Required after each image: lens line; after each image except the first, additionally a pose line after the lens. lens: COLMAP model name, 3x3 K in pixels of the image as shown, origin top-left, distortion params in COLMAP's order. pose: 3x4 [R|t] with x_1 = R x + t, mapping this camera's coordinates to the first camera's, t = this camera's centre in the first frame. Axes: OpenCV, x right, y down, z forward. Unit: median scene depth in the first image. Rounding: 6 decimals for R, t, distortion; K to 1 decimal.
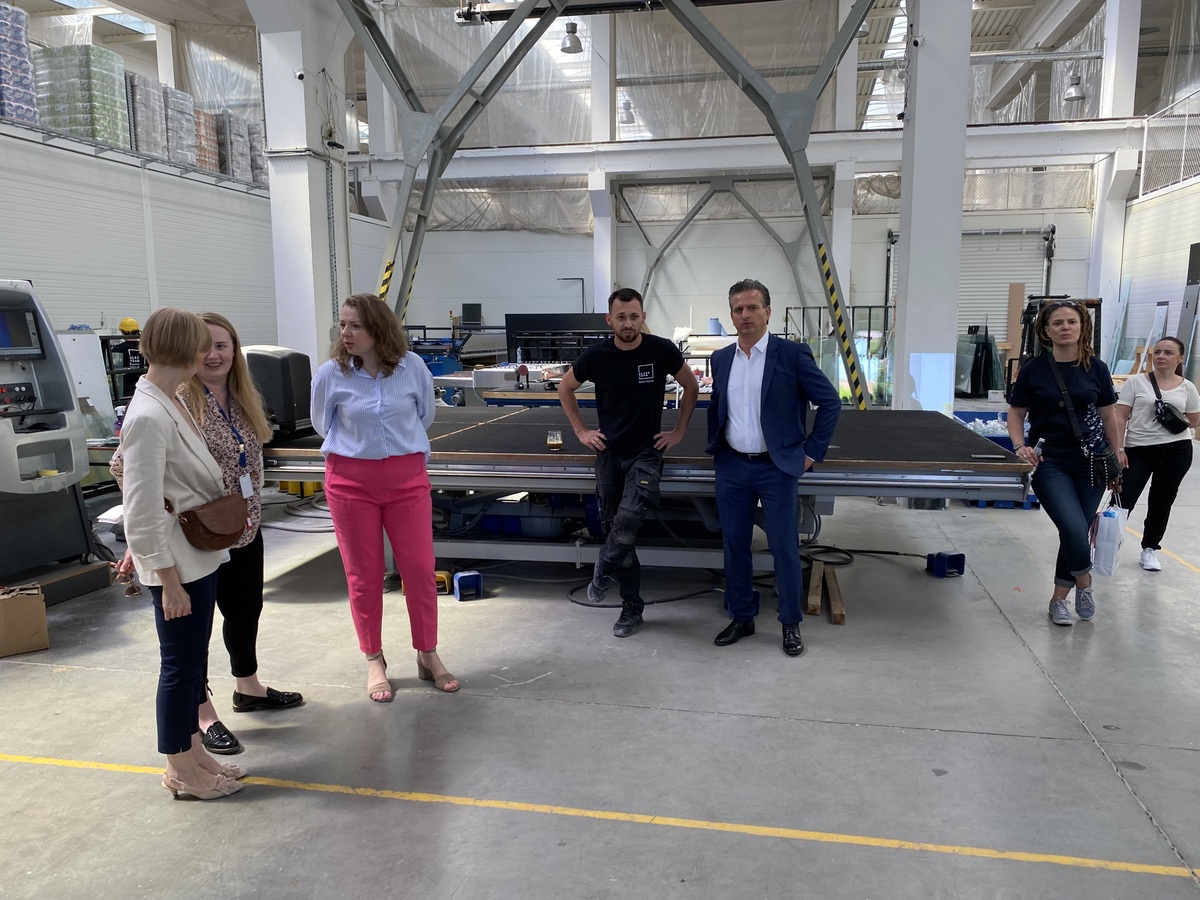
lens RADIAL K [[914.6, 0, 600.0], [0, 914.6, 450.0], [0, 0, 1]] dist [-0.003165, -0.002034]
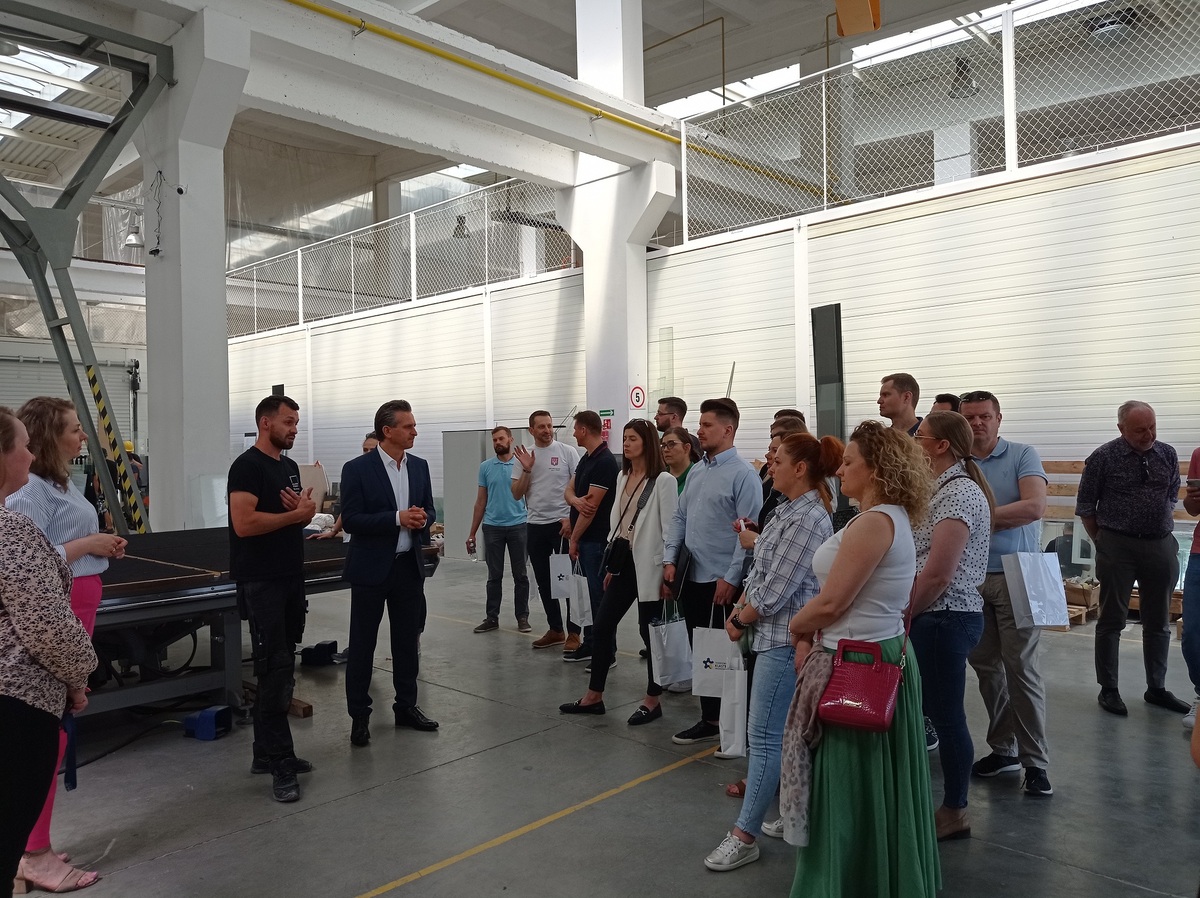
lens RADIAL K [[904.0, 0, 600.0], [0, 904.0, 449.0], [0, 0, 1]] dist [-0.002340, -0.000914]
pose [[0.531481, -0.013597, 0.846961, -0.103657], [0.132985, 0.988812, -0.067576, -0.002728], [-0.836566, 0.148548, 0.527343, 0.016439]]
